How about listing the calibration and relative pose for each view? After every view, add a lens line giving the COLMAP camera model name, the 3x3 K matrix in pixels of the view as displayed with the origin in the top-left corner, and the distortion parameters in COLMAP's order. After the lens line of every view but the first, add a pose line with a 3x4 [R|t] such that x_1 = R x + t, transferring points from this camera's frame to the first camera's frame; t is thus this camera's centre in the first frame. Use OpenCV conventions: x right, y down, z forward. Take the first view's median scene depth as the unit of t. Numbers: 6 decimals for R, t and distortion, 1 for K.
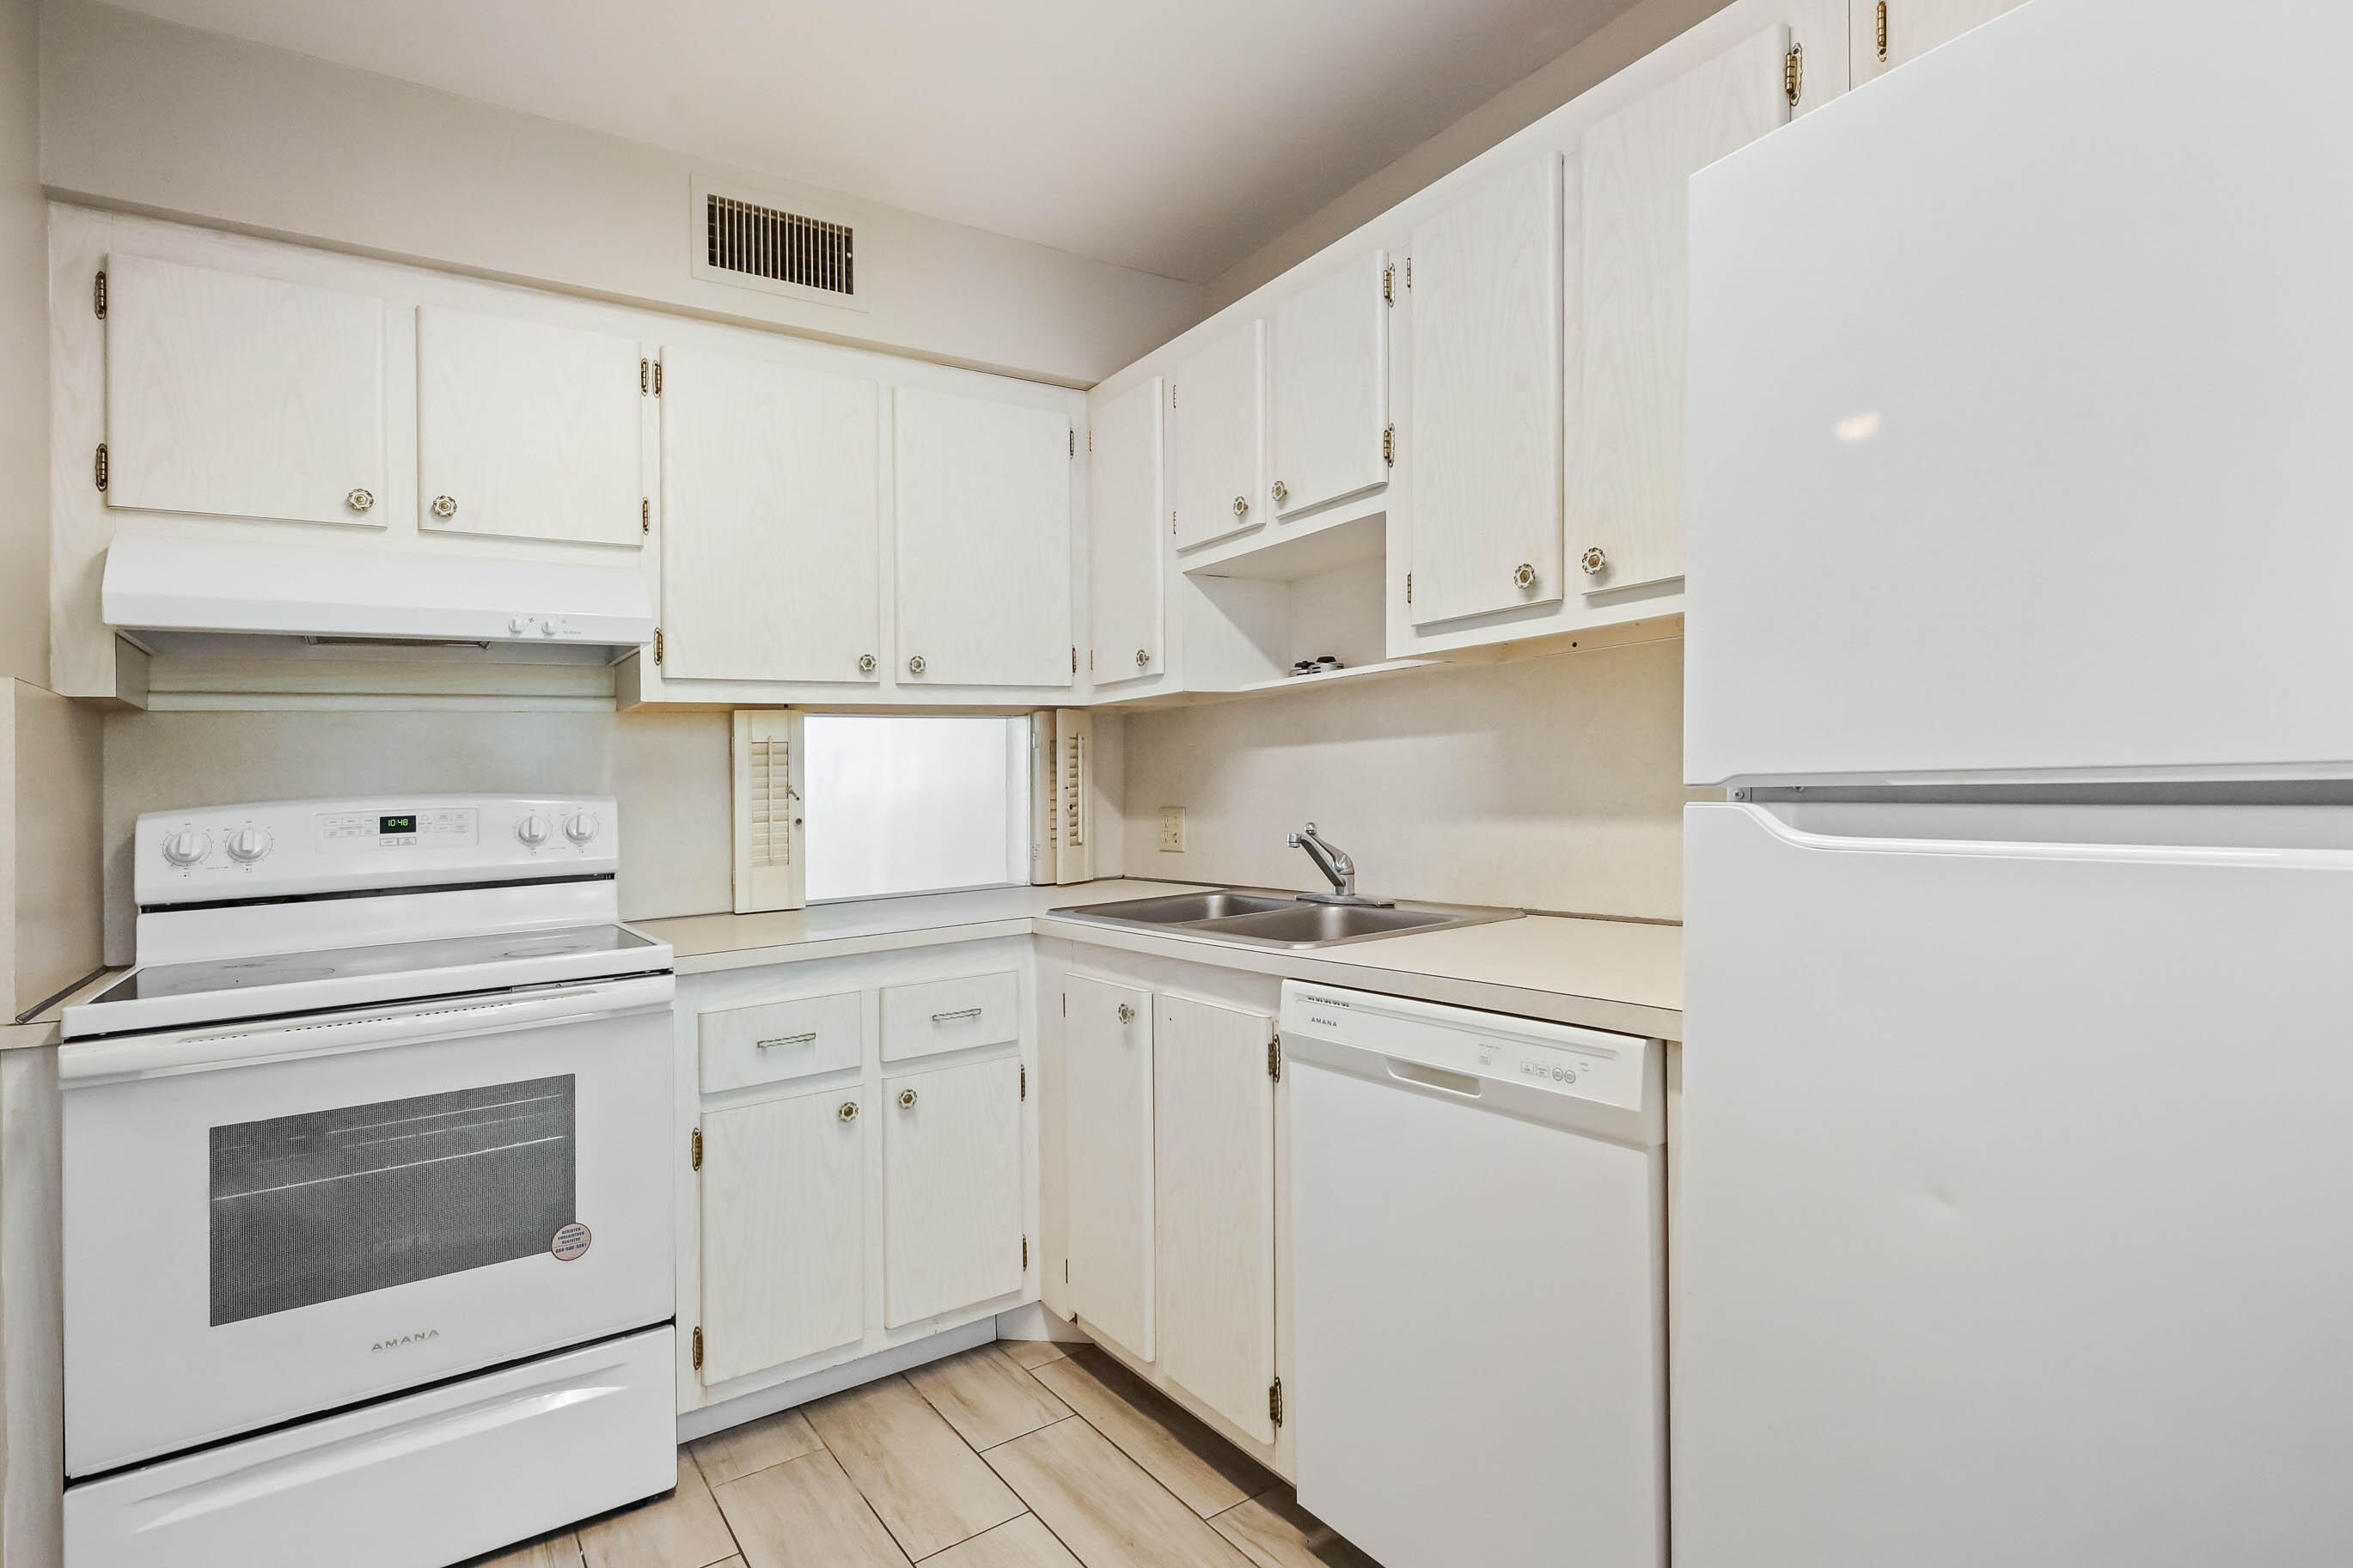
lens RADIAL K [[1165.5, 0, 1173.9], [0, 1165.5, 764.7], [0, 0, 1]] dist [-0.002810, -0.000700]
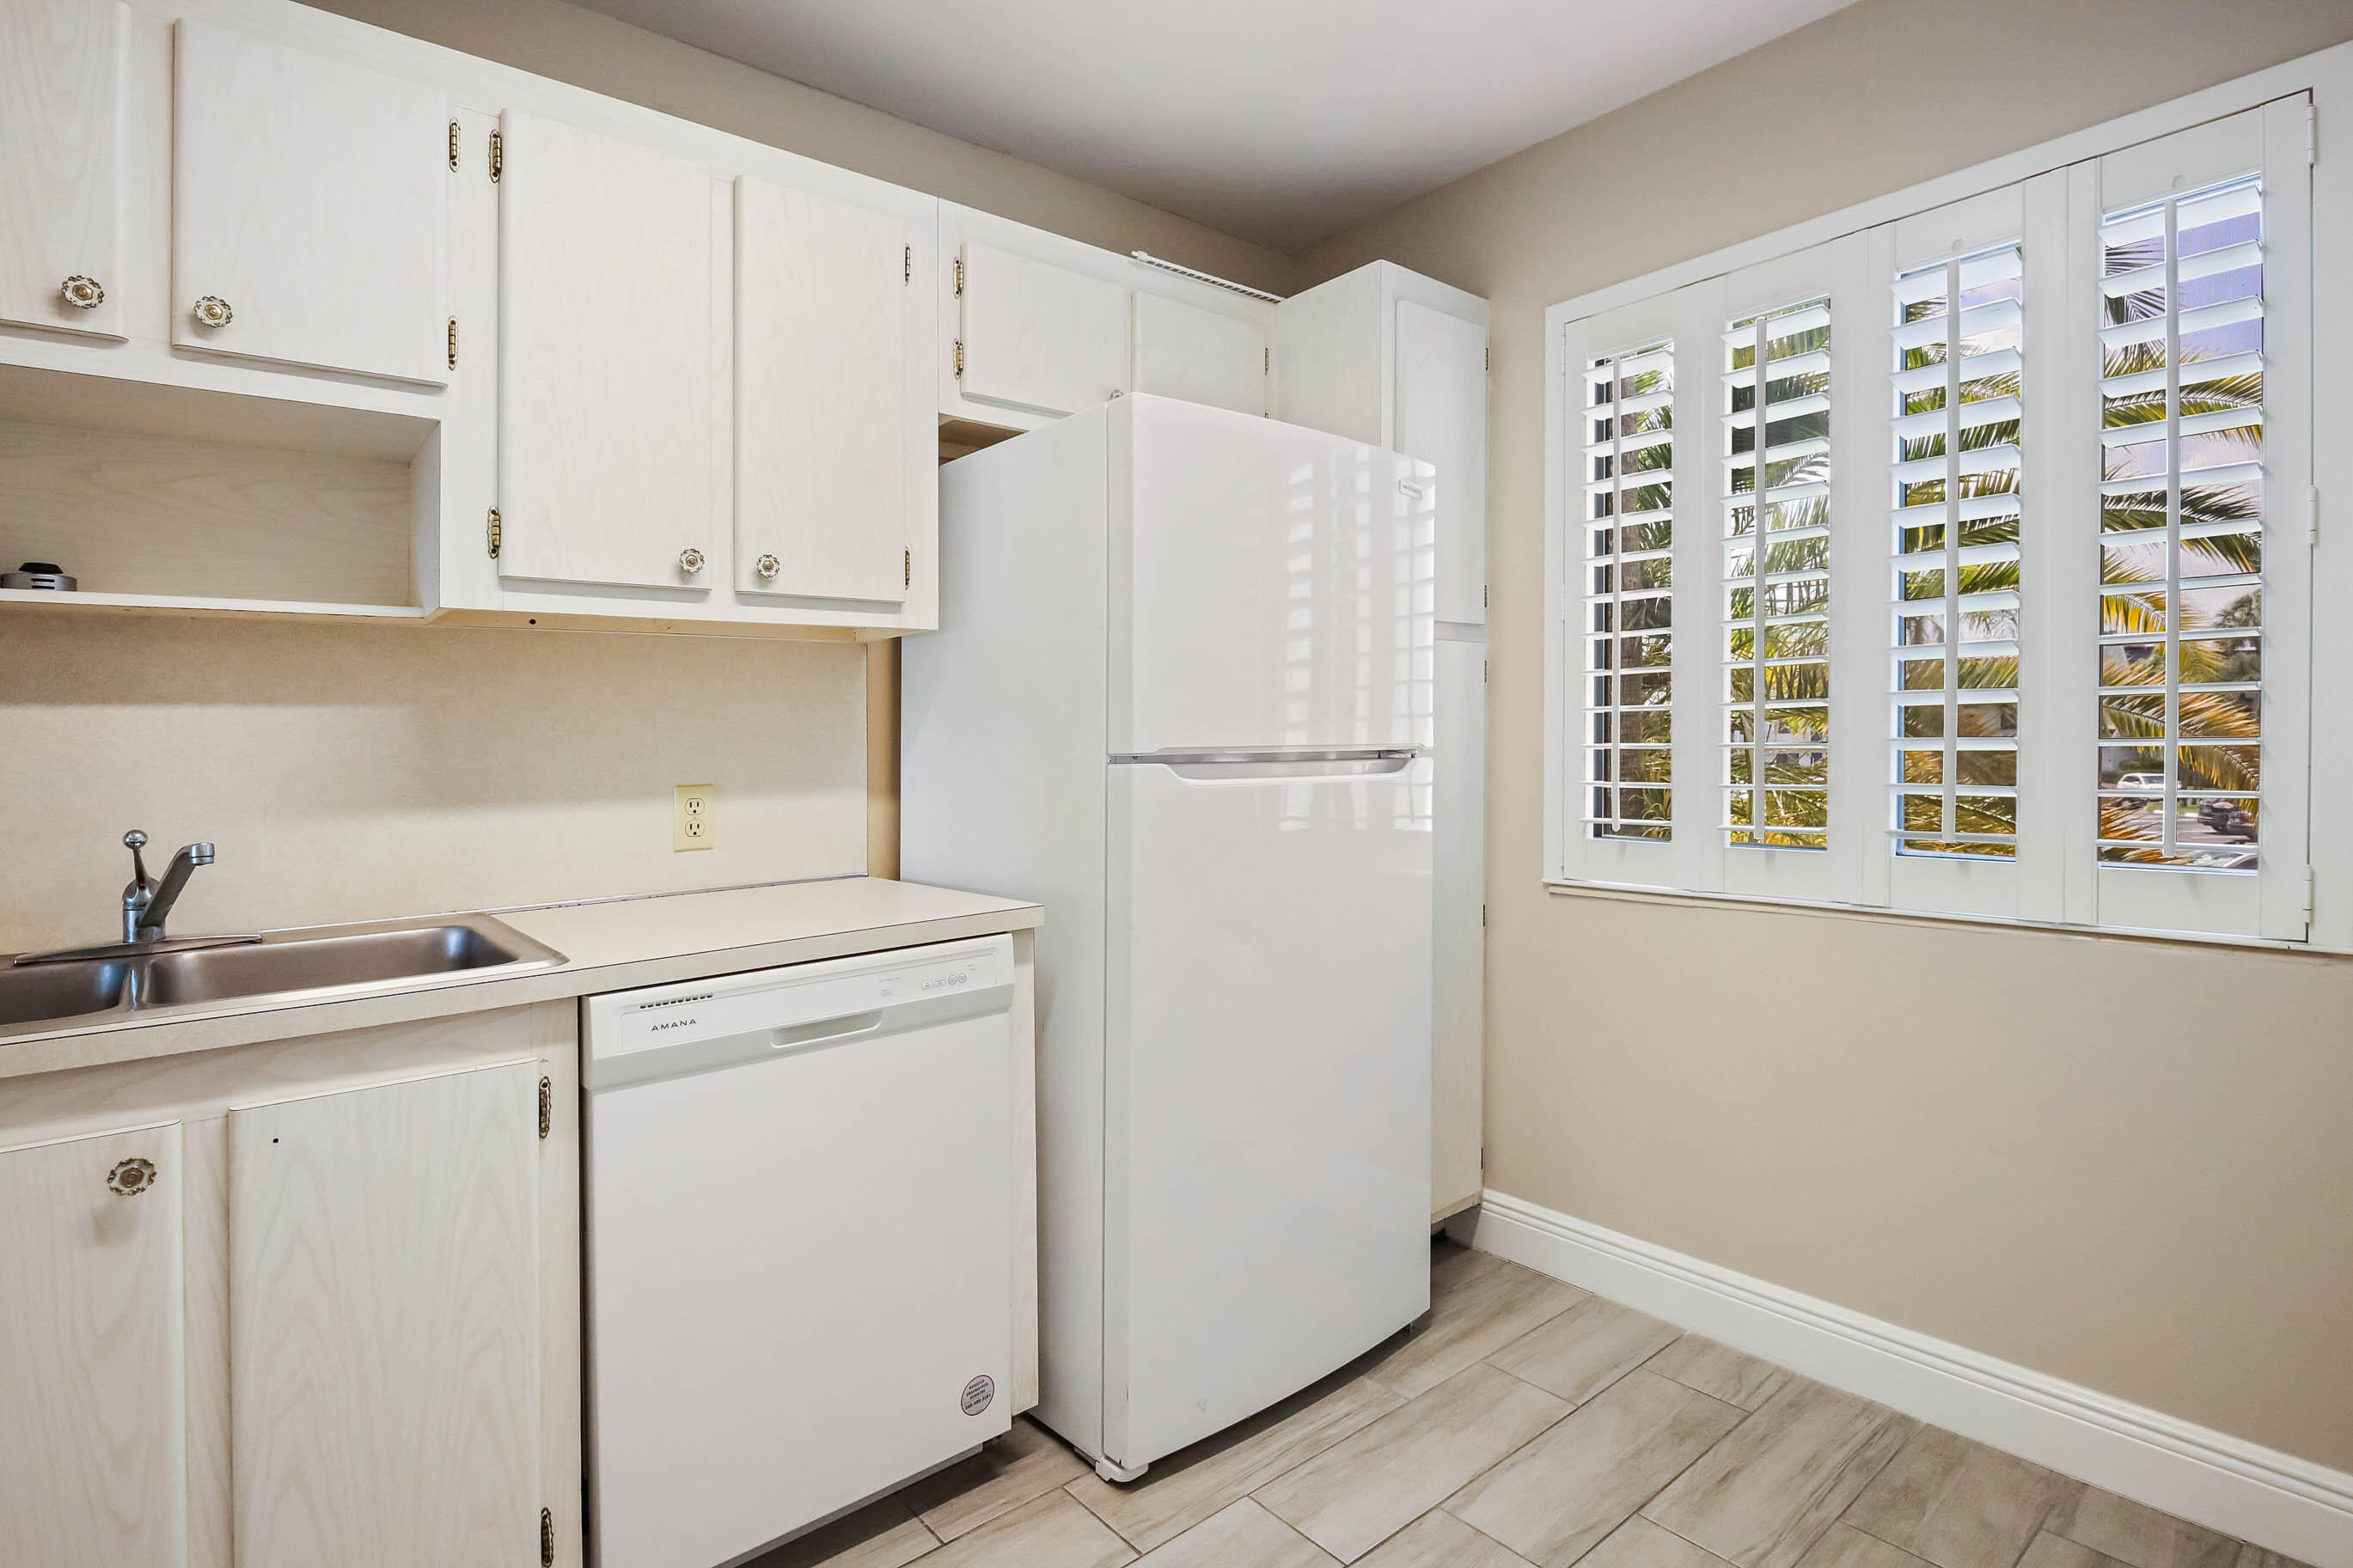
lens RADIAL K [[1165.5, 0, 1173.8], [0, 1165.5, 786.0], [0, 0, 1]] dist [-0.002810, -0.000700]
pose [[-0.096133, -0.005646, 0.995353, -0.675146], [0.003204, 0.999977, 0.005981, 0.028556], [-0.995363, 0.003765, -0.096112, 0.598585]]
